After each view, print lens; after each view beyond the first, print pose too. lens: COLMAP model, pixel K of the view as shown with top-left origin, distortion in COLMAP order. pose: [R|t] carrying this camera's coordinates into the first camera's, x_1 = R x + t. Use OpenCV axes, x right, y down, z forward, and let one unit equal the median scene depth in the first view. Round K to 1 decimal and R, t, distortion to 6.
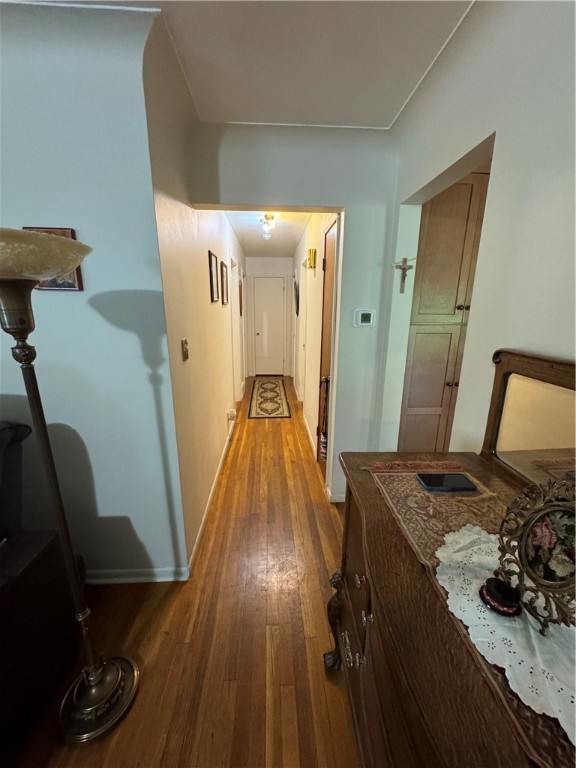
lens RADIAL K [[306.6, 0, 288.0], [0, 306.6, 384.0], [0, 0, 1]] dist [-0.000198, 0.000245]
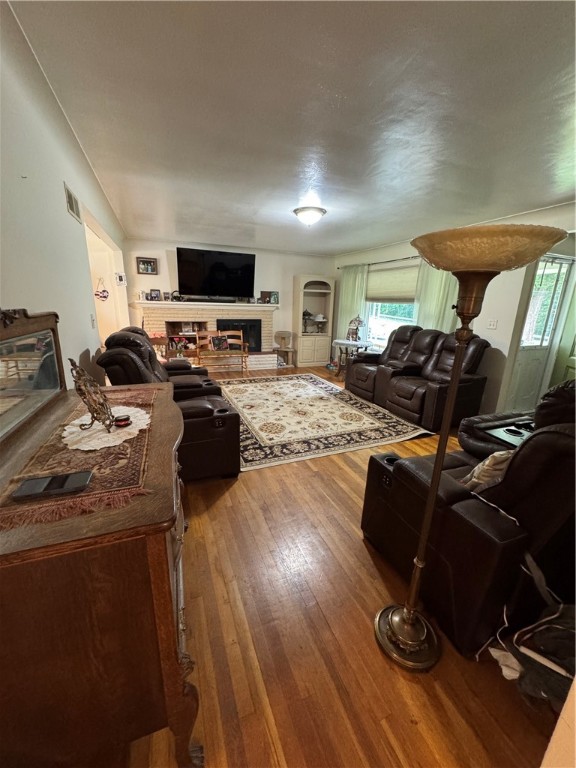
lens RADIAL K [[306.6, 0, 288.0], [0, 306.6, 384.0], [0, 0, 1]] dist [-0.000198, 0.000245]
pose [[-0.943358, 0.050418, -0.327922, 0.141739], [-0.119549, 0.870335, 0.477729, -0.319372], [0.309488, 0.489872, -0.815011, 1.403682]]
